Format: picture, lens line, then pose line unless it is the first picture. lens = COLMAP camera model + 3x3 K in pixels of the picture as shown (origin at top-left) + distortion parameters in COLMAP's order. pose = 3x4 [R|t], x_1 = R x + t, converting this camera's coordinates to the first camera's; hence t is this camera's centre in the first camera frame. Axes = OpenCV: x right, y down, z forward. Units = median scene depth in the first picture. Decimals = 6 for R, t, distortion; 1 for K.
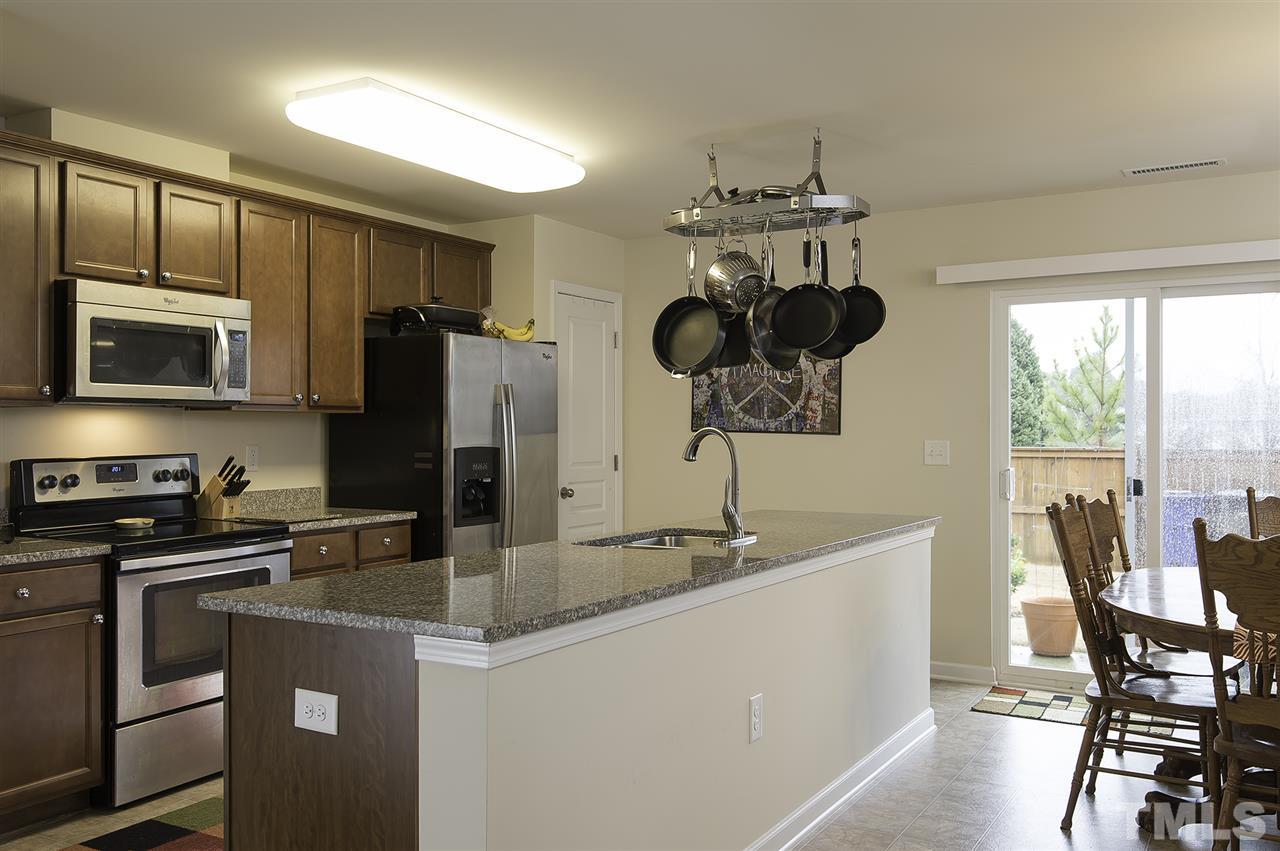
lens RADIAL K [[1009.2, 0, 640.0], [0, 1009.2, 425.5], [0, 0, 1]] dist [0.001632, 0.000929]
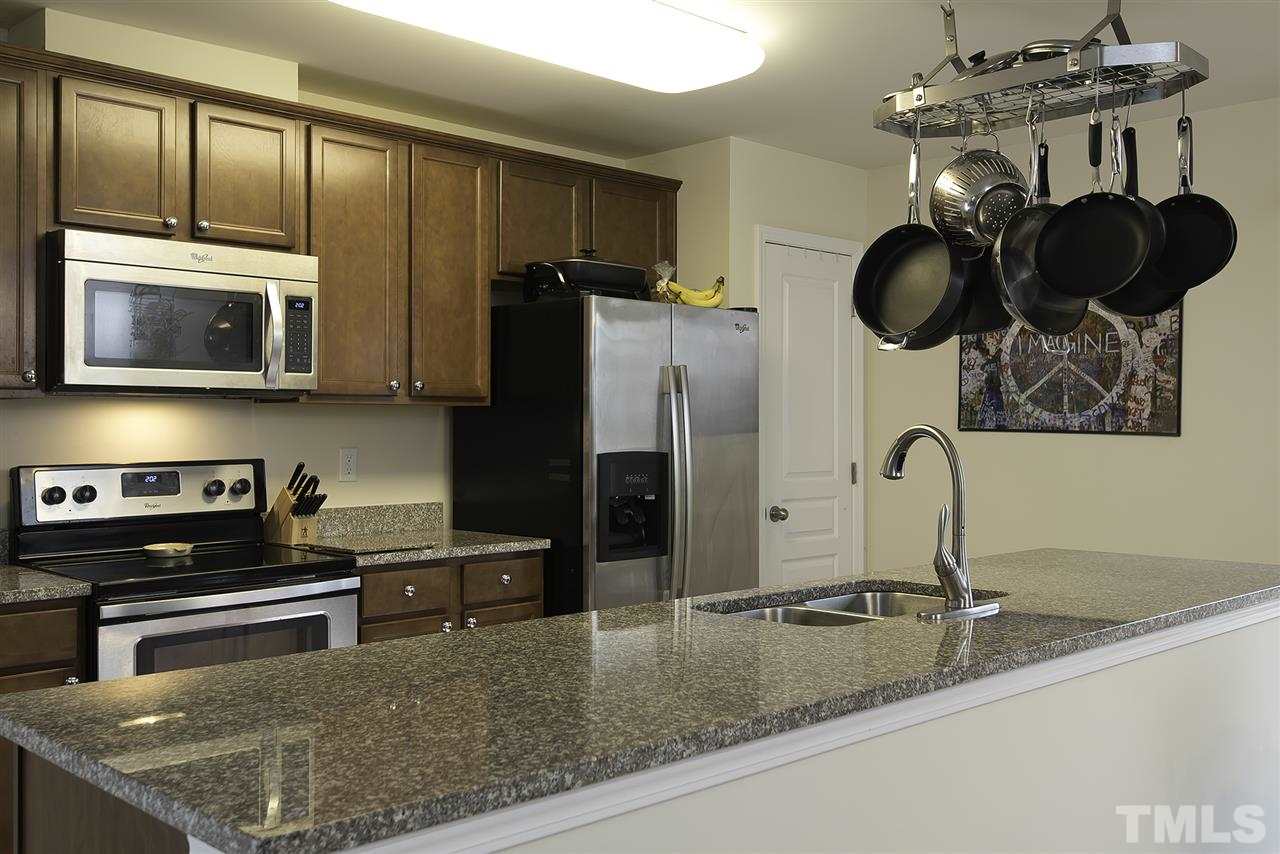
lens RADIAL K [[1192.7, 0, 640.0], [0, 1192.7, 427.0], [0, 0, 1]] dist [0.004644, 0.002530]
pose [[0.968610, 0.000863, -0.248583, 0.066586], [0.000144, 0.999992, 0.004035, -0.000230], [0.248584, -0.003944, 0.968602, 0.191876]]
